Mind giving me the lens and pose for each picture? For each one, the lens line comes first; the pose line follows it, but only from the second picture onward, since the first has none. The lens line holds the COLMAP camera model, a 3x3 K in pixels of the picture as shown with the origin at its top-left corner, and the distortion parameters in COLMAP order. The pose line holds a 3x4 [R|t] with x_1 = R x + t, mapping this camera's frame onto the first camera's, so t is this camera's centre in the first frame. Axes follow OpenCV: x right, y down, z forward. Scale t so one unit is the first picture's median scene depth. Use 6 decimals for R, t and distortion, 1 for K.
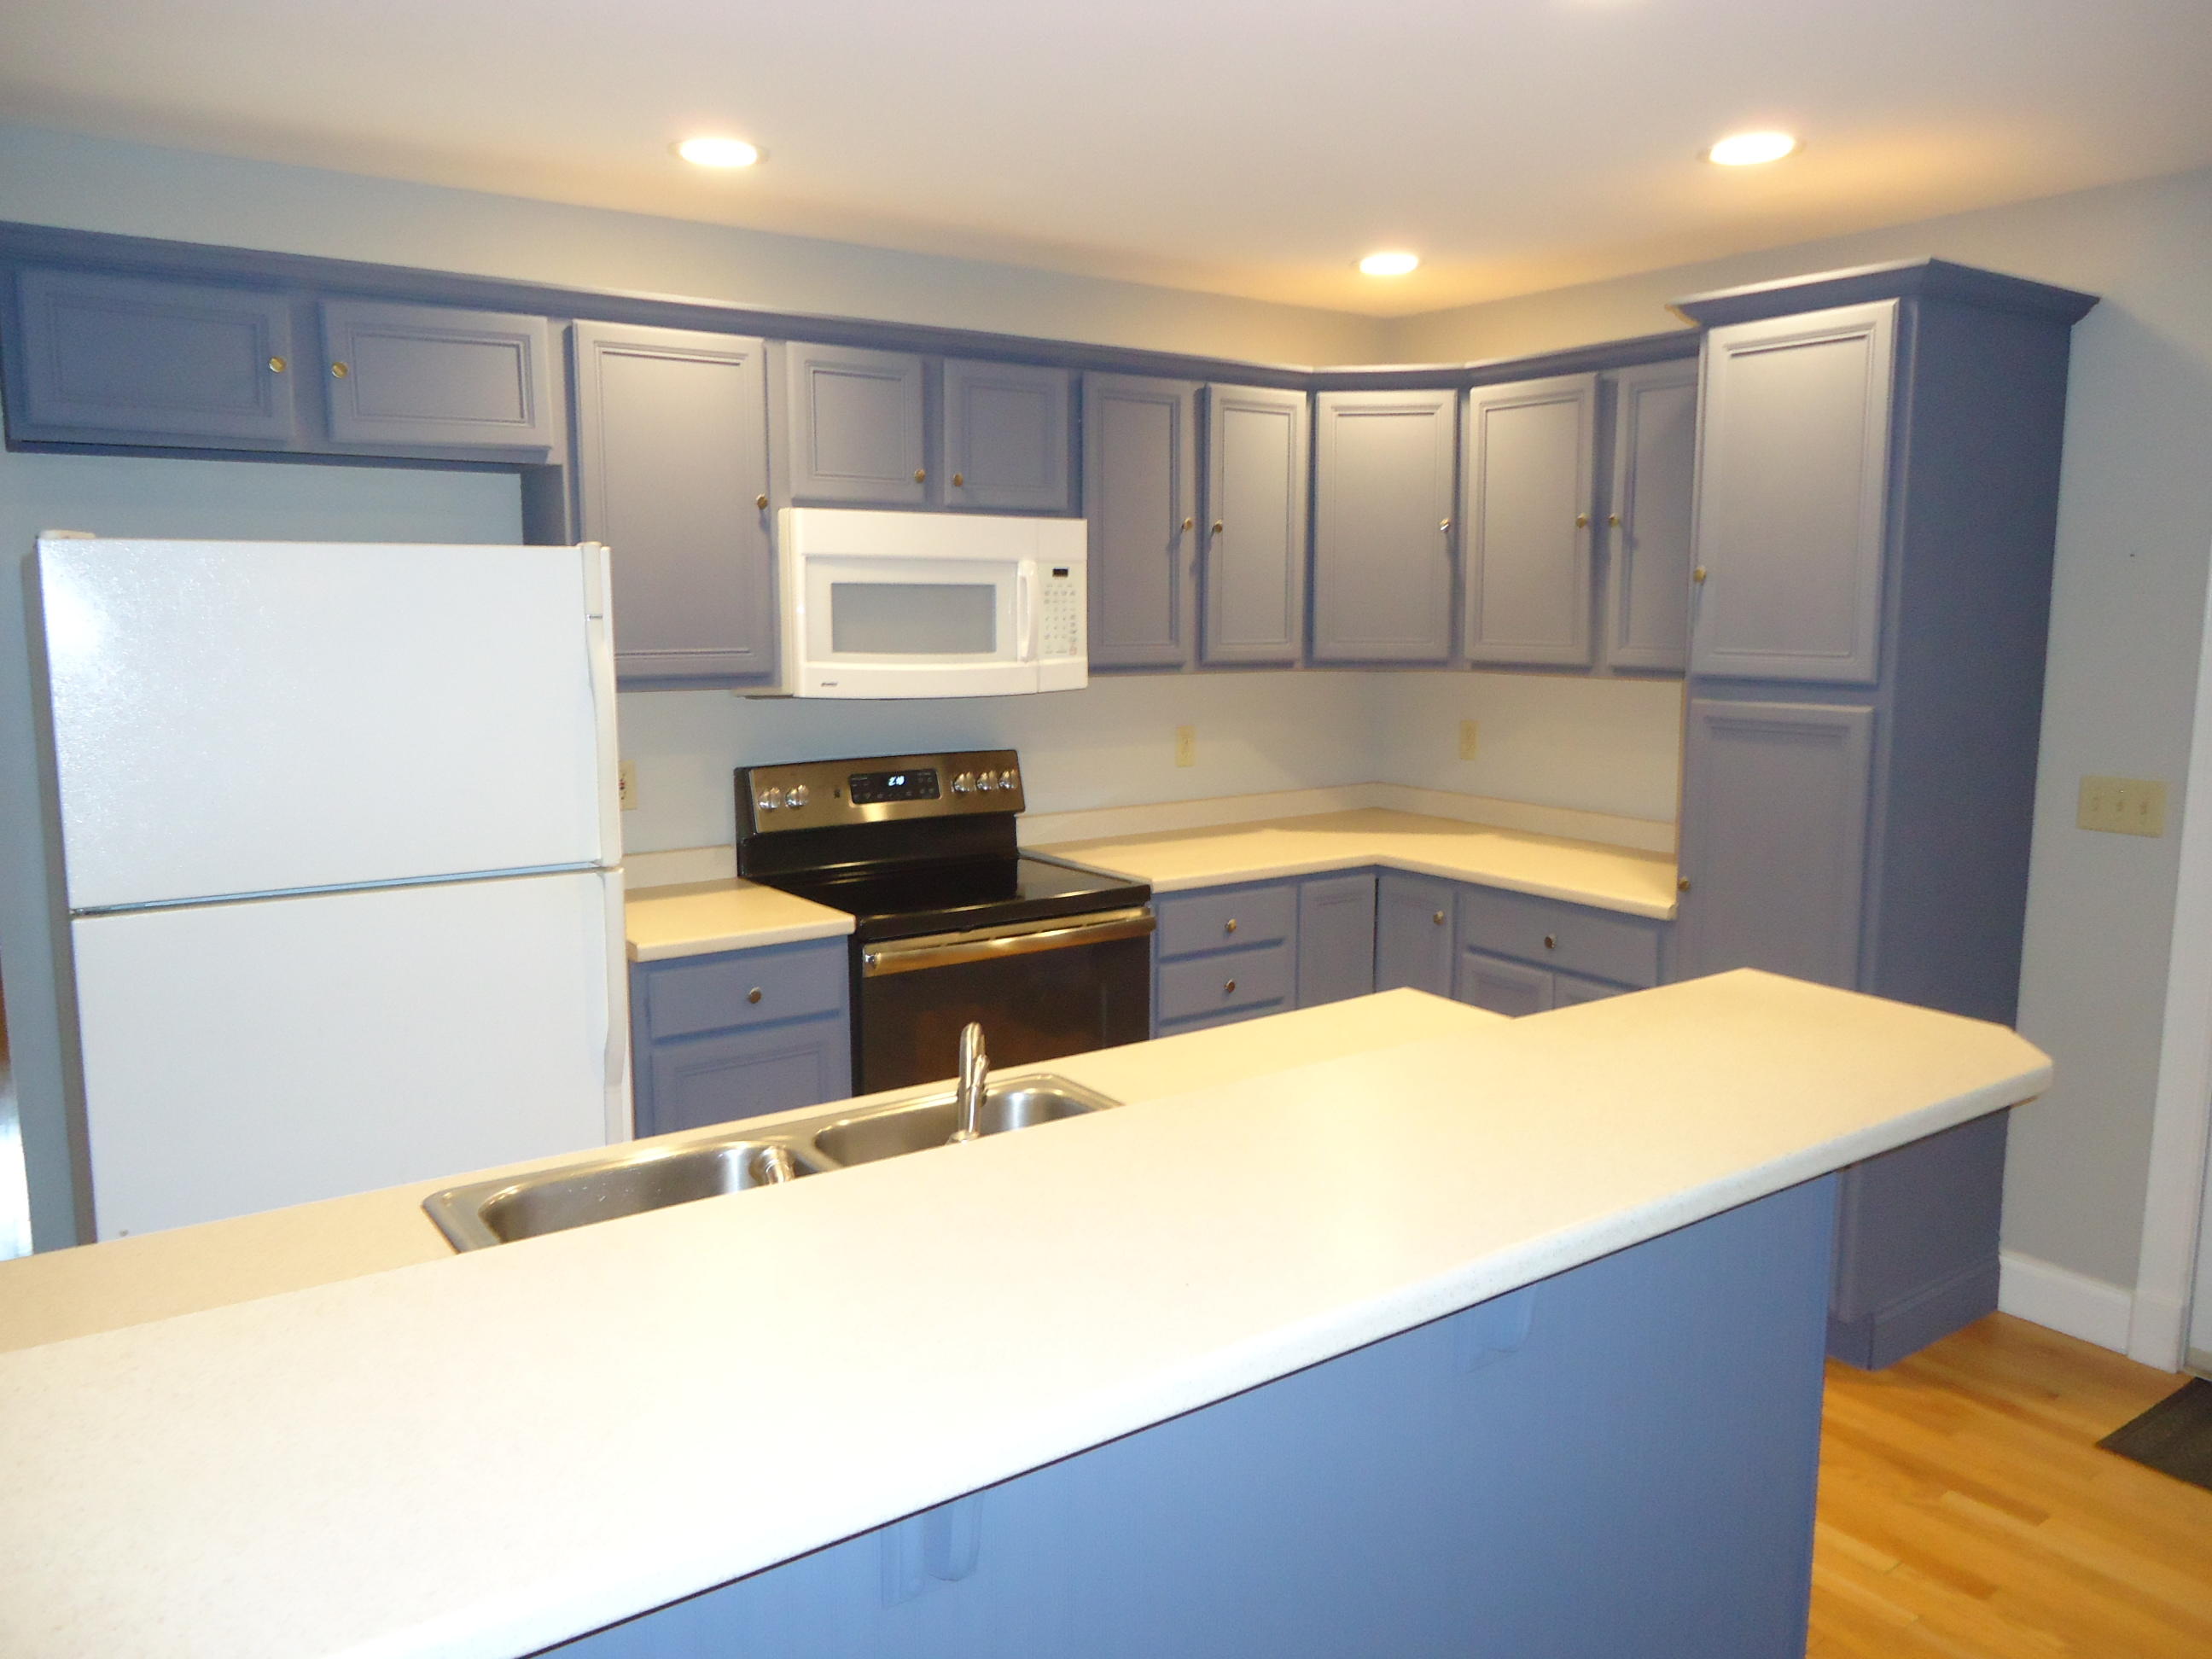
lens RADIAL K [[1639.2, 0, 1106.0], [0, 1639.2, 829.5], [0, 0, 1]] dist [-0.008241, 0.002325]
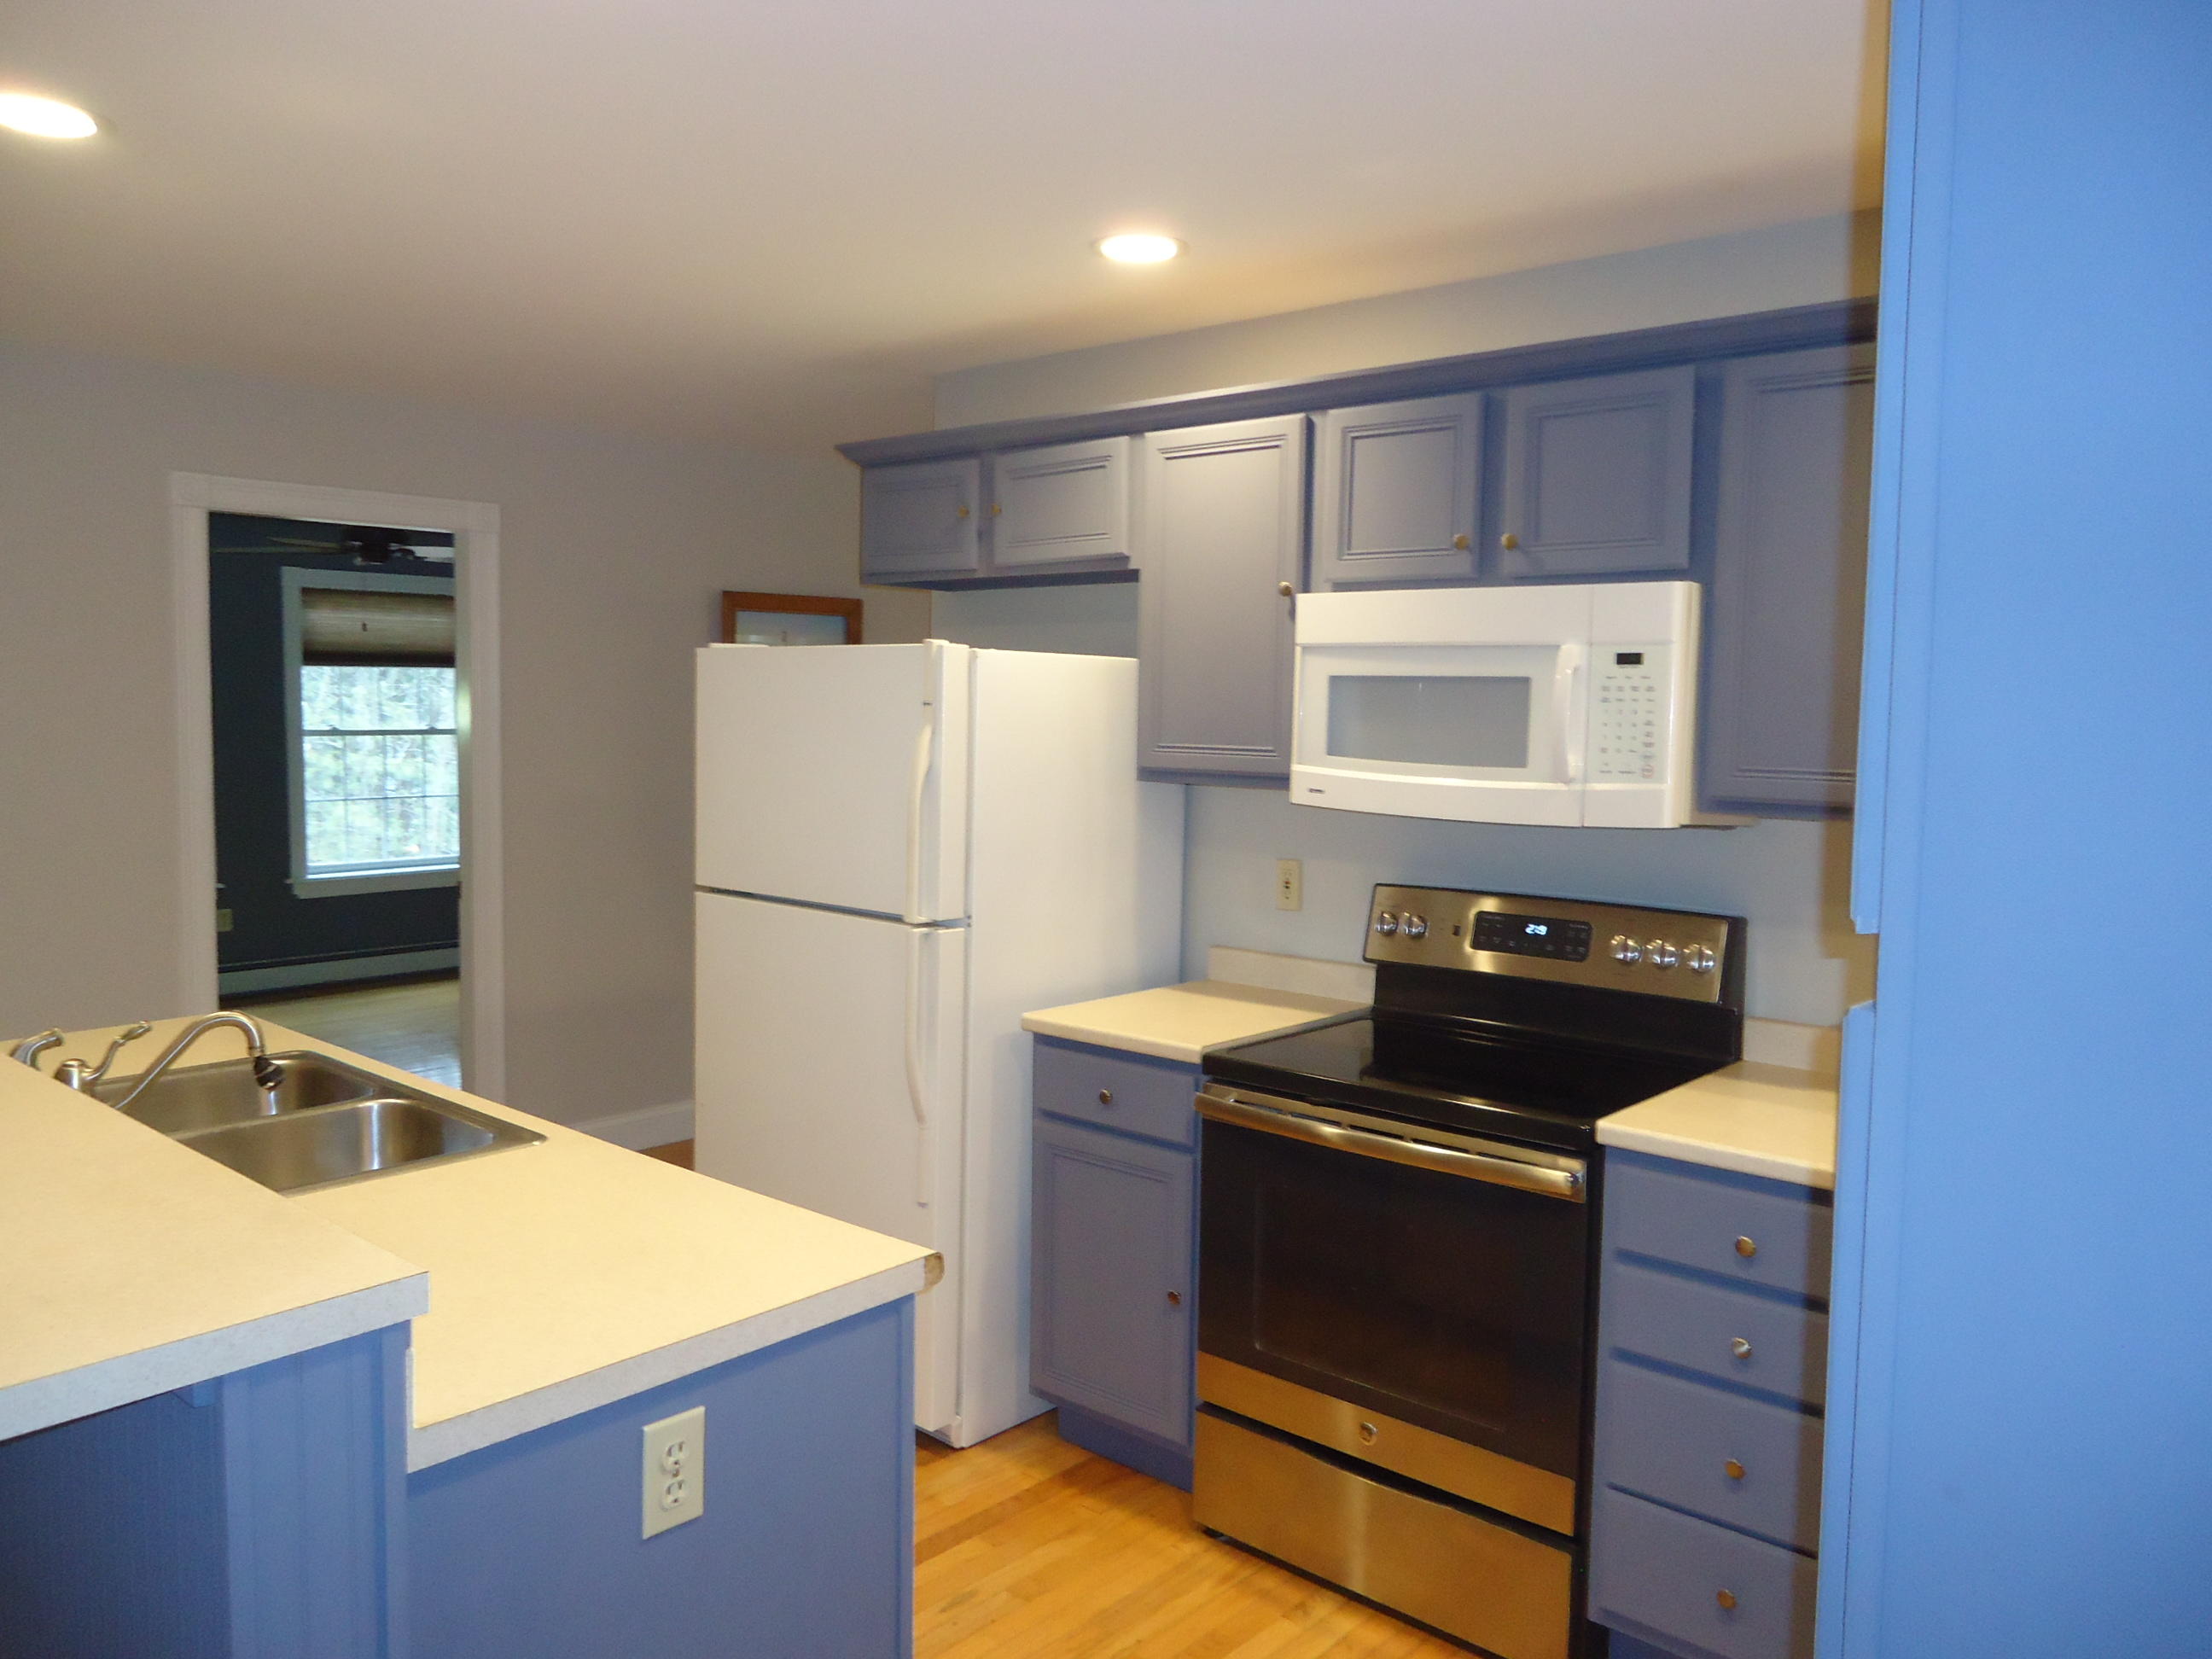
lens RADIAL K [[1639.2, 0, 1106.0], [0, 1639.2, 829.5], [0, 0, 1]] dist [-0.008241, 0.002325]
pose [[0.214147, 0.075621, -0.973870, 0.618537], [-0.152292, 0.987392, 0.043183, -0.083640], [0.964857, 0.139065, 0.222964, 0.656428]]
